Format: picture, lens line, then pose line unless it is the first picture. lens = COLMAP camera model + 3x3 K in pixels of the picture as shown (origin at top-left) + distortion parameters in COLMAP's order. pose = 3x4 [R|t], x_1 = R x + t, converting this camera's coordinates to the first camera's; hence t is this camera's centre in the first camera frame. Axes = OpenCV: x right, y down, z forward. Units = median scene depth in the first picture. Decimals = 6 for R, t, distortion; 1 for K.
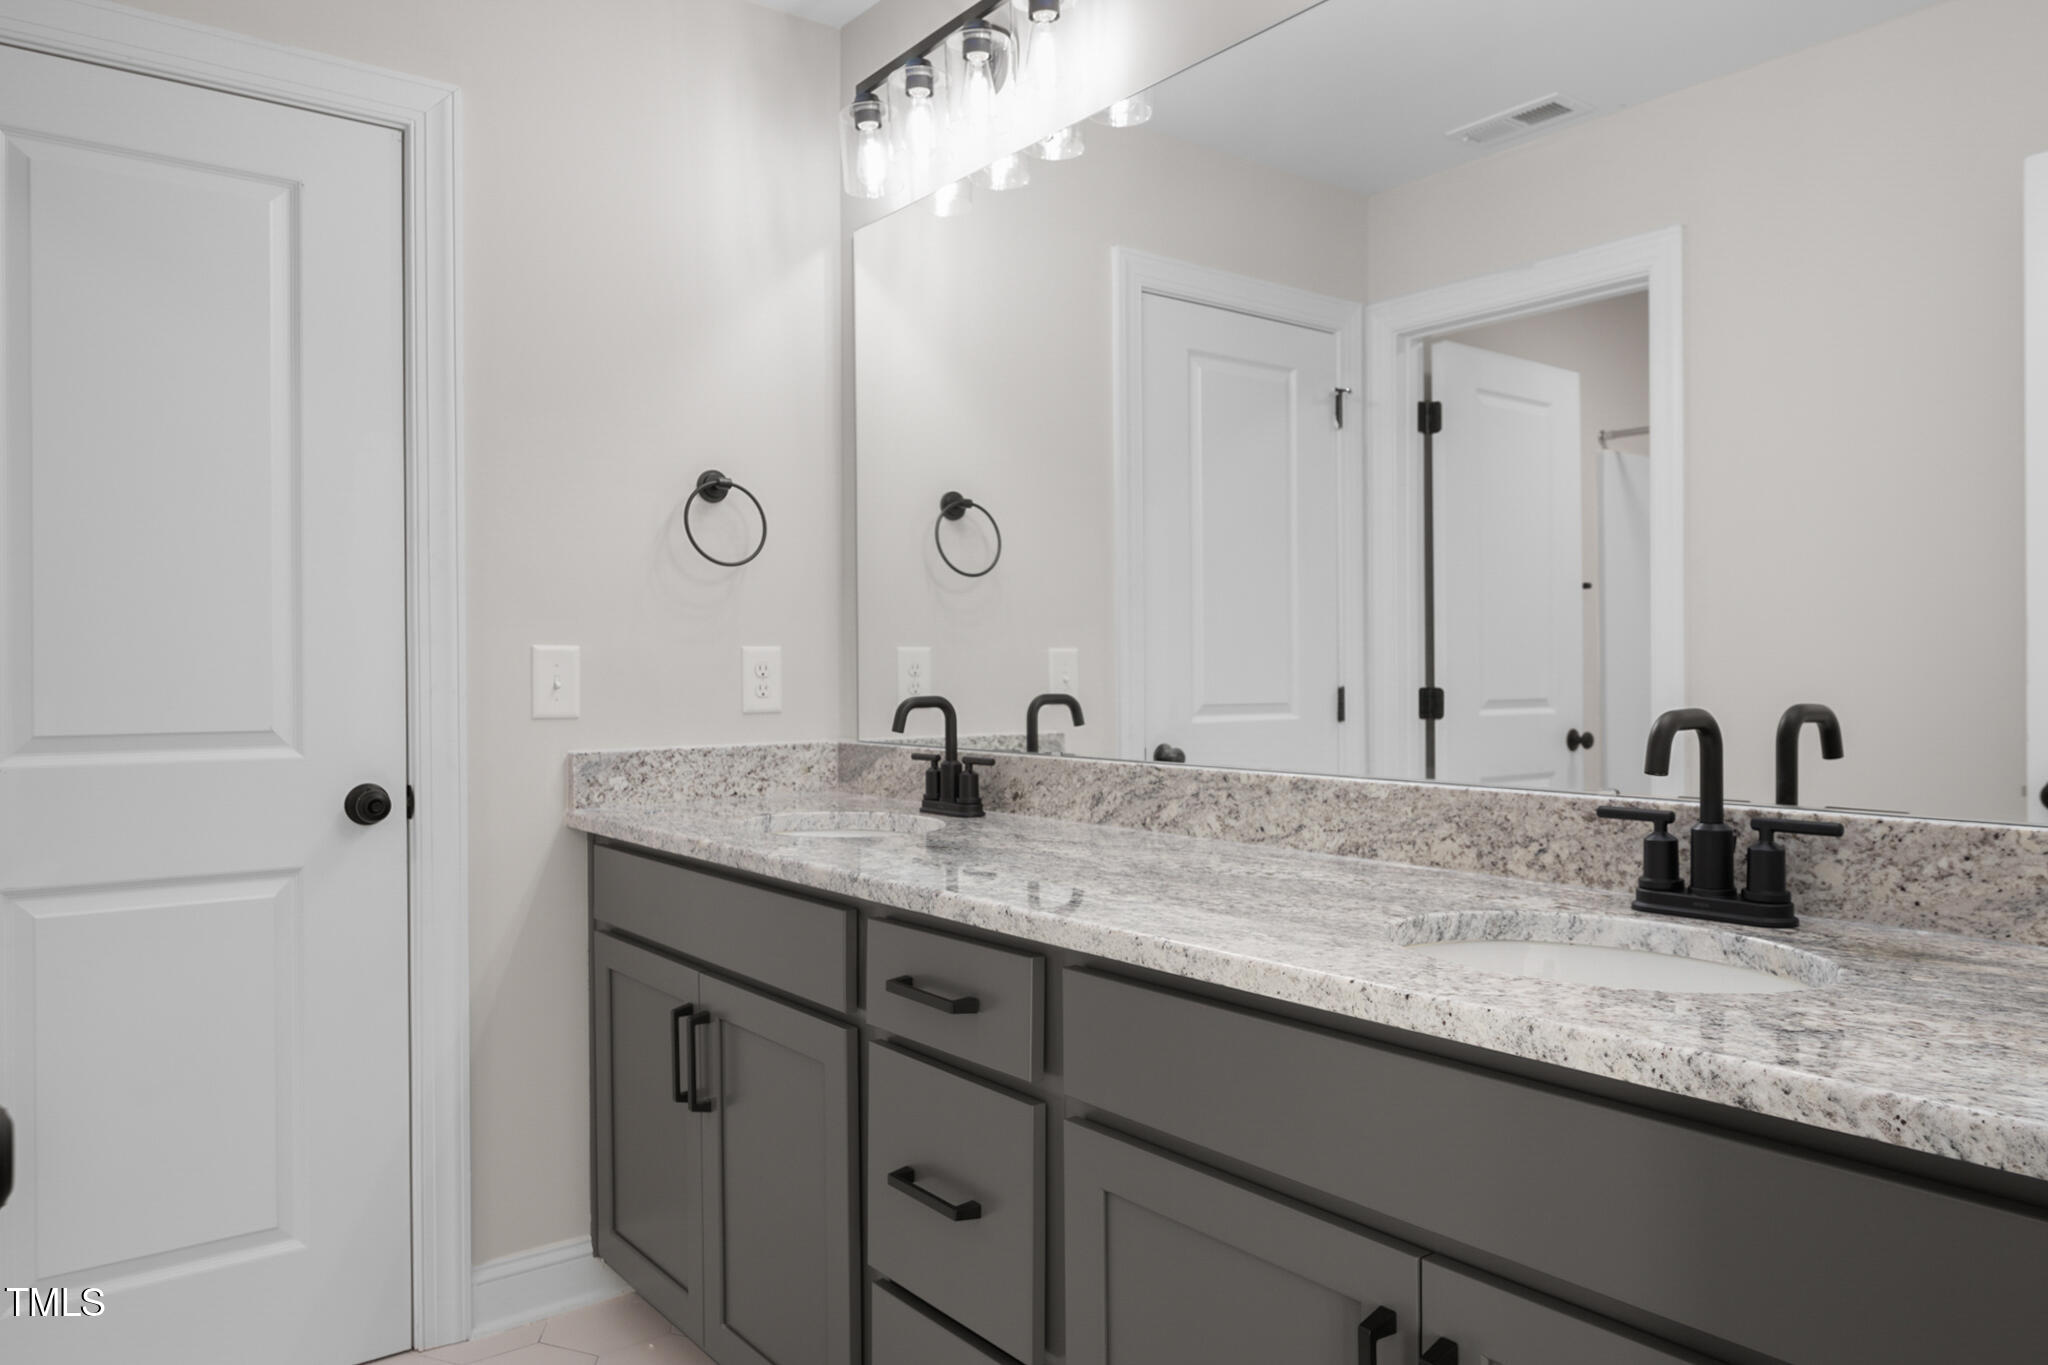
lens RADIAL K [[1383.8, 0, 1024.0], [0, 1383.8, 682.5], [0, 0, 1]] dist [-0.006258, 0.002979]
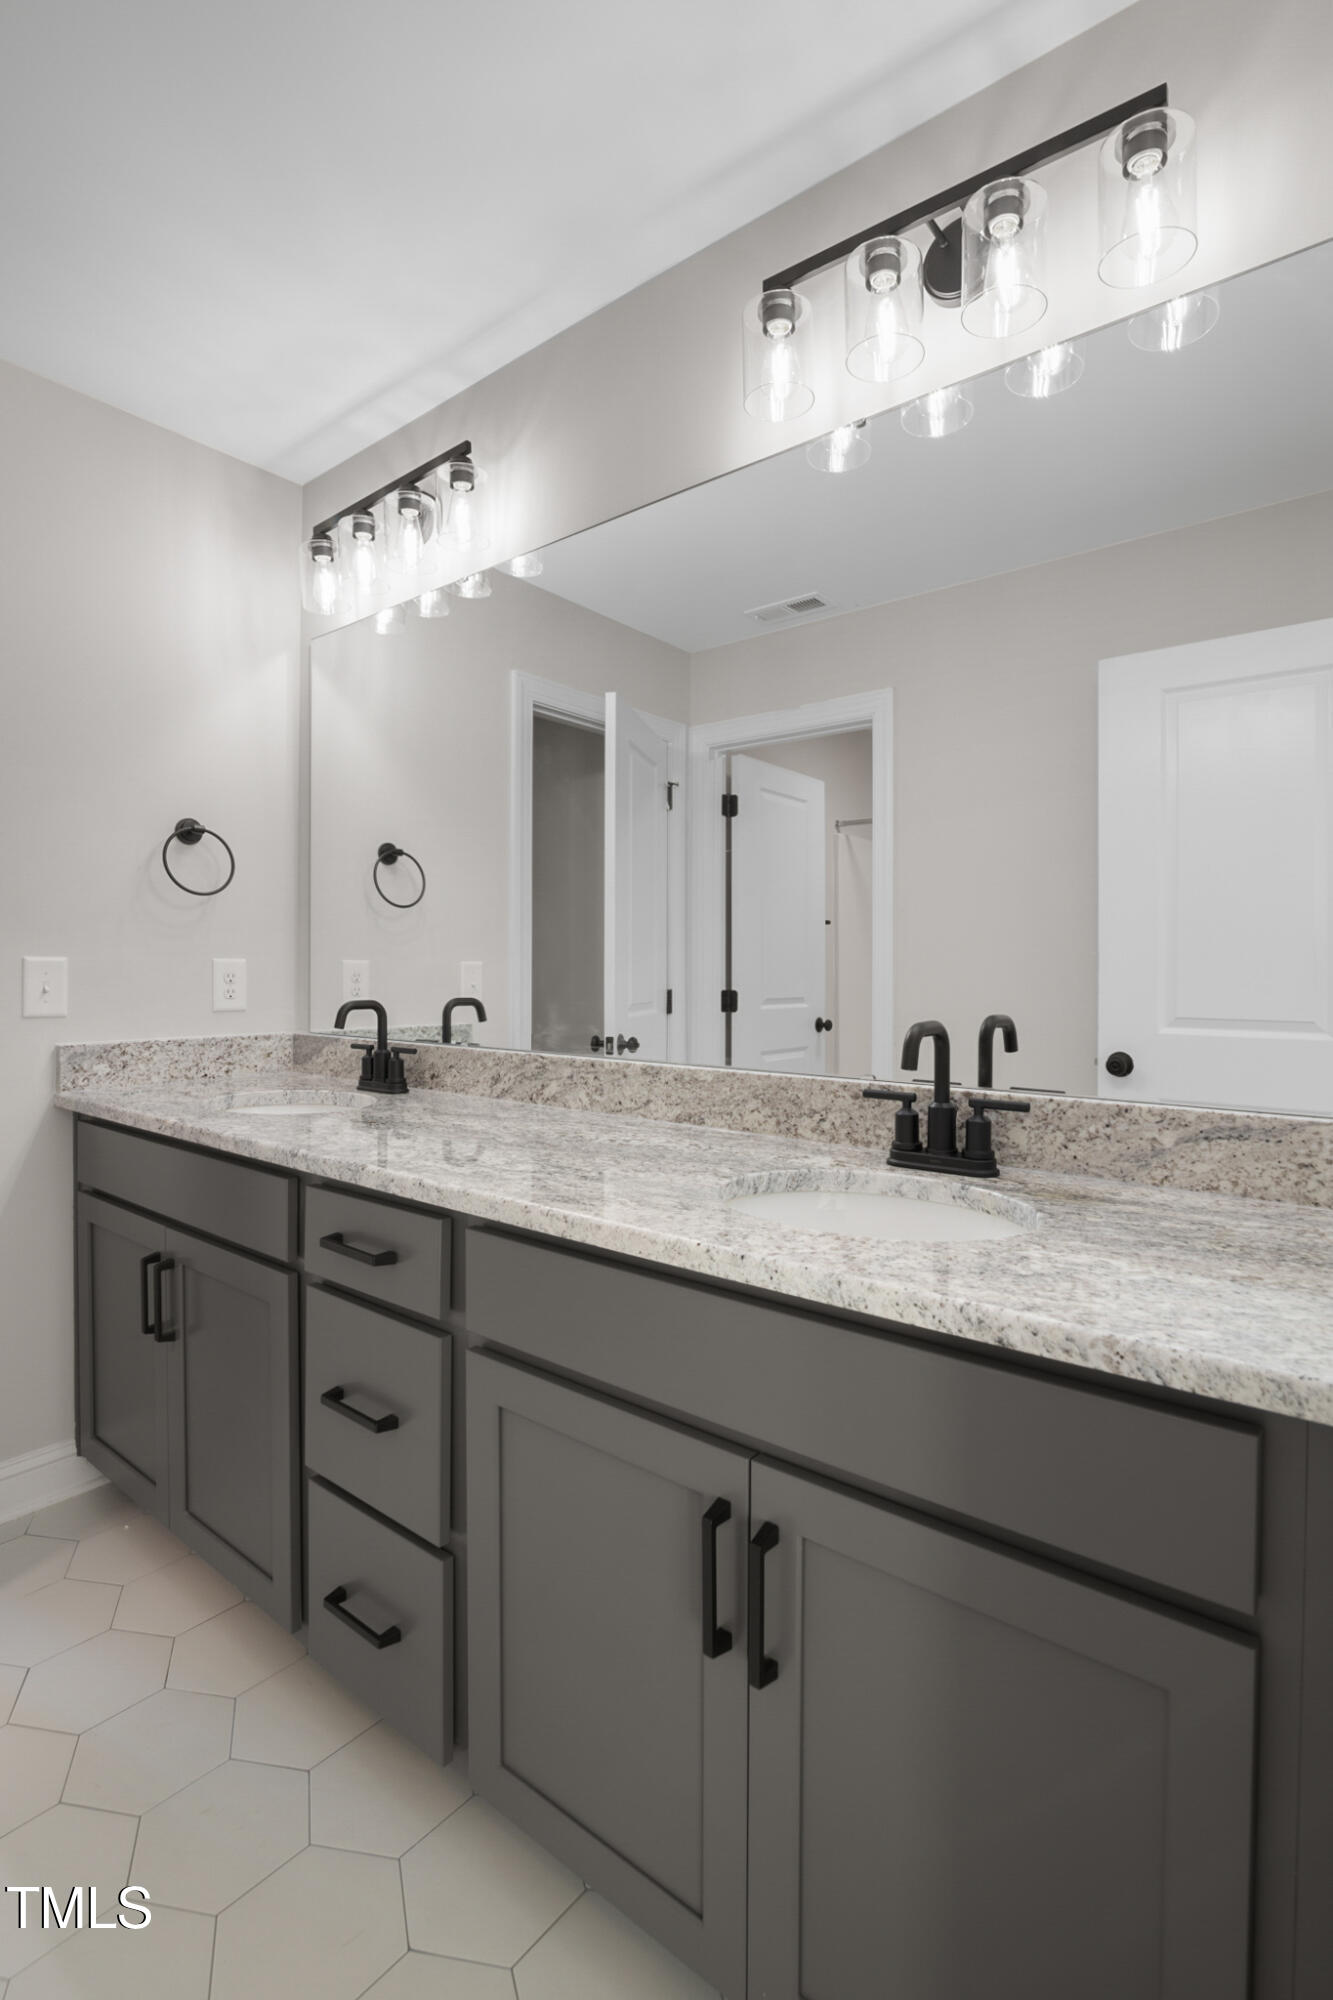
lens RADIAL K [[937.3, 0, 672.6], [0, 937.3, 969.3], [0, 0, 1]] dist [-0.024717, 0.000124]
pose [[0.971976, 0.010032, 0.234865, 0.006273], [-0.007681, 0.999911, -0.010922, -0.013314], [-0.234954, 0.008812, 0.971967, 0.095189]]
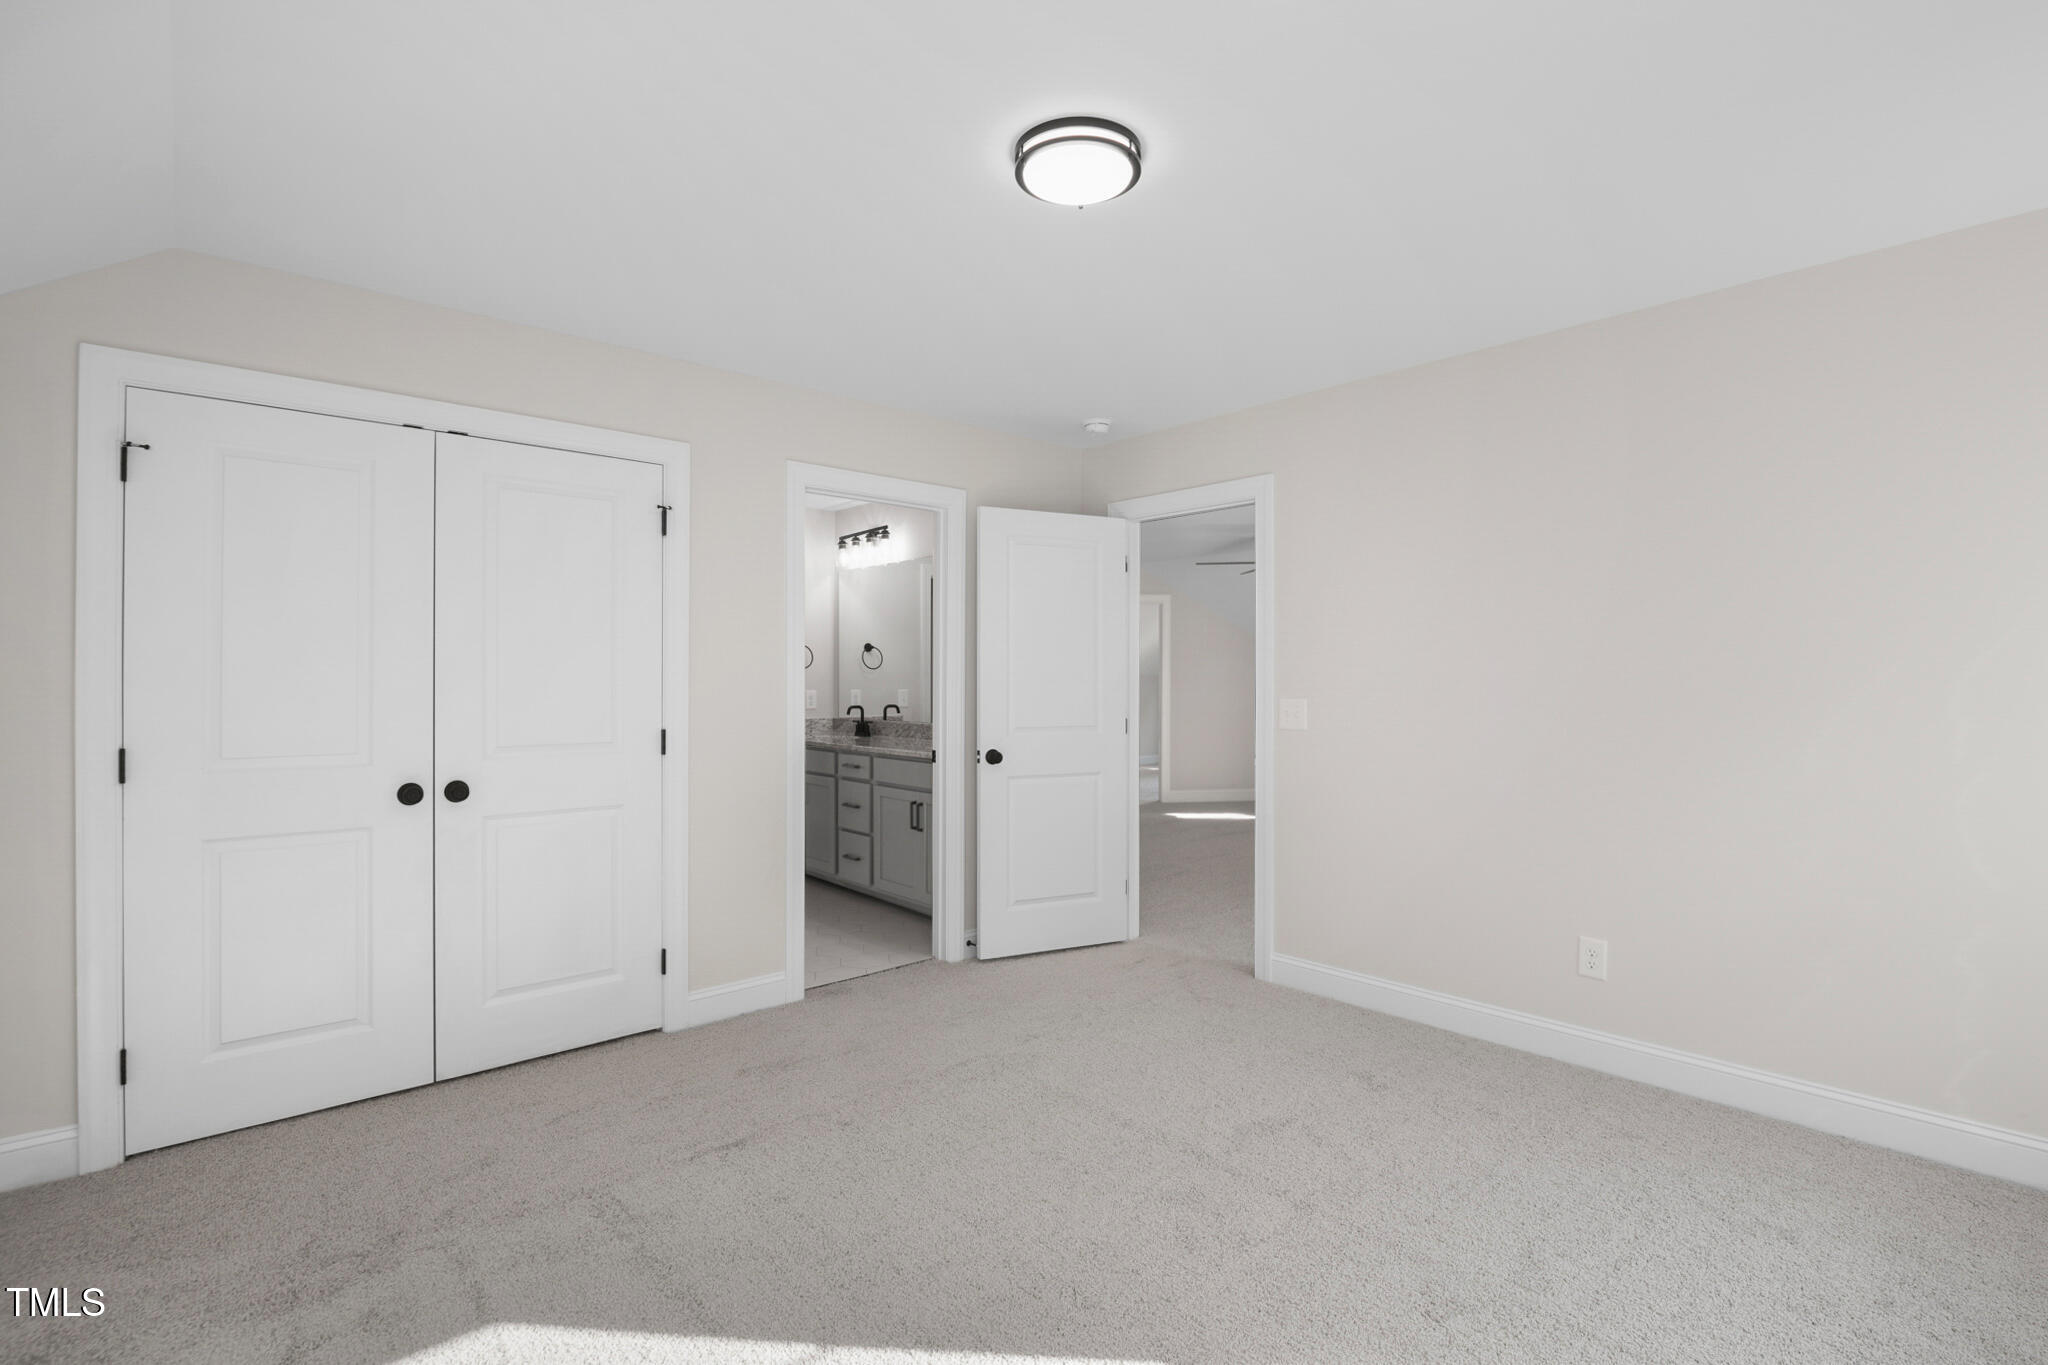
lens RADIAL K [[959.8, 0, 1023.0], [0, 959.8, 655.6], [0, 0, 1]] dist [-0.024717, 0.000124]
pose [[0.998054, 0.005183, 0.062134, 0.264339], [-0.003341, 0.999553, -0.029712, -0.059308], [-0.062261, 0.029447, 0.997625, -1.977726]]
